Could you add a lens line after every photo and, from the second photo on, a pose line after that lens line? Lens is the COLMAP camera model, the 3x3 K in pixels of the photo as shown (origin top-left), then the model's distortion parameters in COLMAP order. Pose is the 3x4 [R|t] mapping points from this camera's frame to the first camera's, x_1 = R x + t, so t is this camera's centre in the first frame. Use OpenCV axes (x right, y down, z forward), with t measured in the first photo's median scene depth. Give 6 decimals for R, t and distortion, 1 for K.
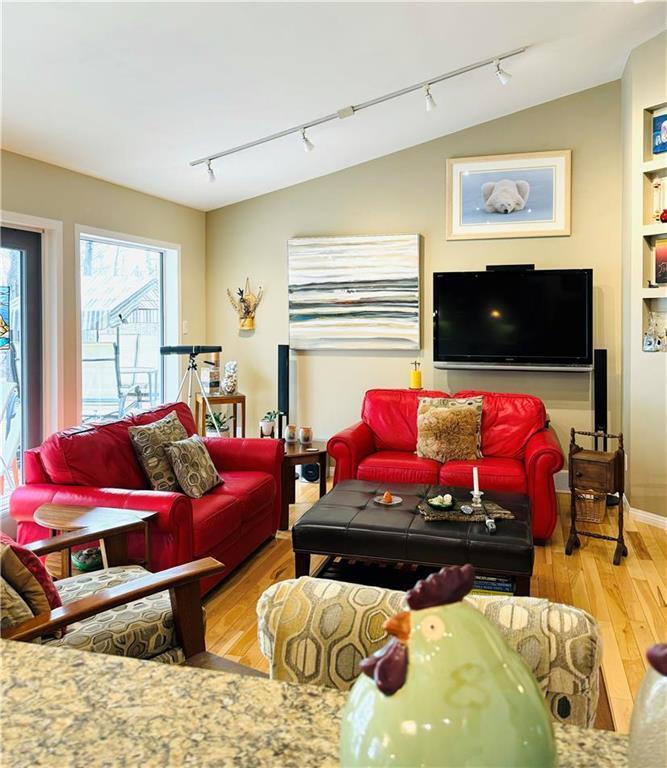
lens RADIAL K [[669.6, 0, 336.9], [0, 669.6, 320.2], [0, 0, 1]] dist [0.137509, -0.254865]
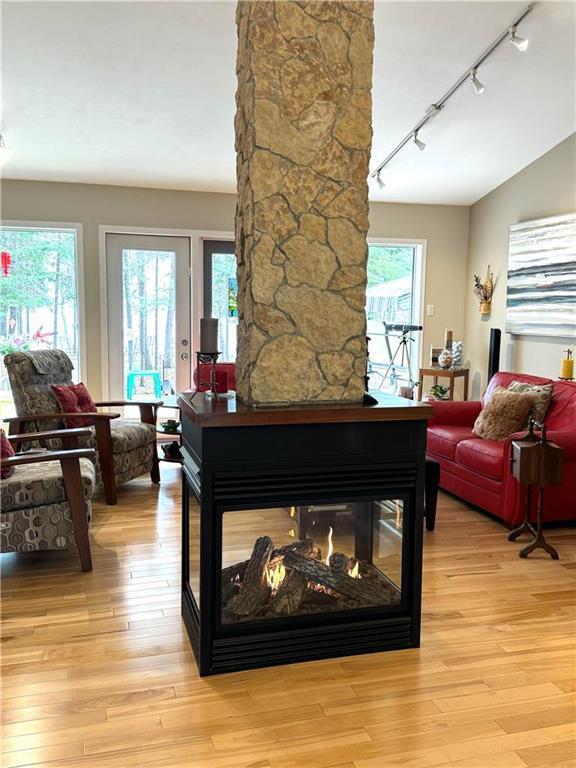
lens RADIAL K [[701.0, 0, 288.0], [0, 701.0, 384.0], [0, 0, 1]] dist [0.144338, -0.194578]
pose [[0.528464, 0.106191, -0.842288, 0.780897], [-0.026332, 0.993719, 0.108761, 0.011942], [0.848547, -0.035297, 0.527941, 0.146576]]
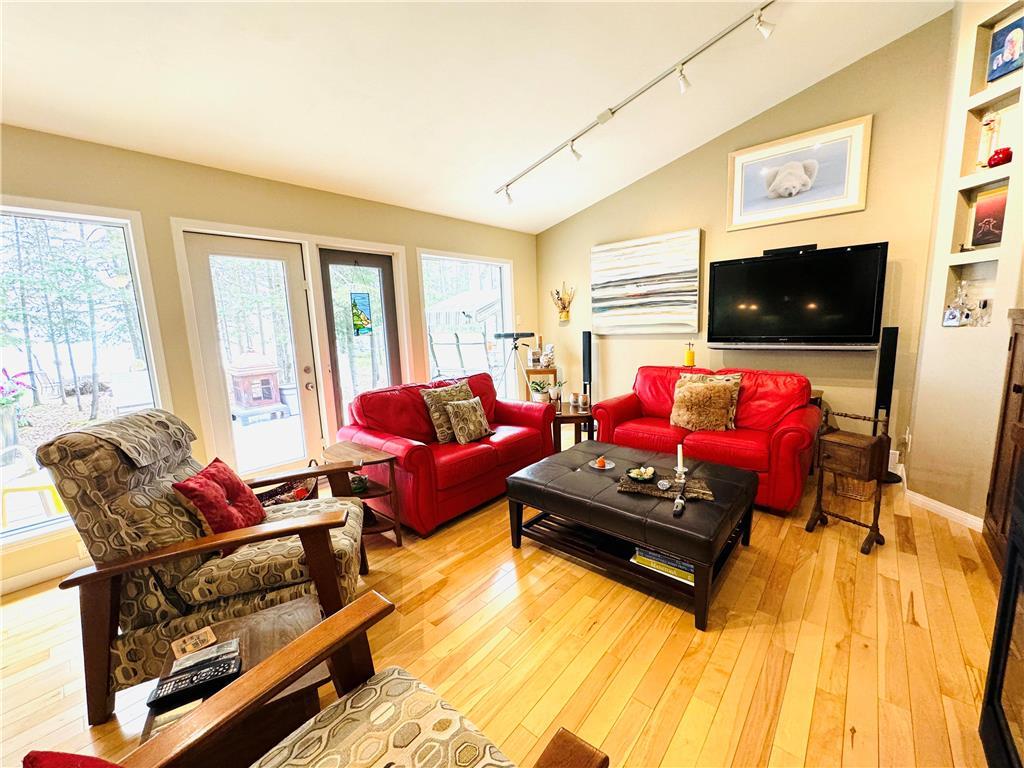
lens RADIAL K [[408.1, 0, 512.0], [0, 408.1, 384.0], [0, 0, 1]] dist [-0.001767, 0.000070]
pose [[0.902290, 0.033594, -0.429818, 0.151027], [0.031094, 0.989292, 0.142596, 0.023015], [0.430006, -0.142028, 0.891584, 0.236712]]
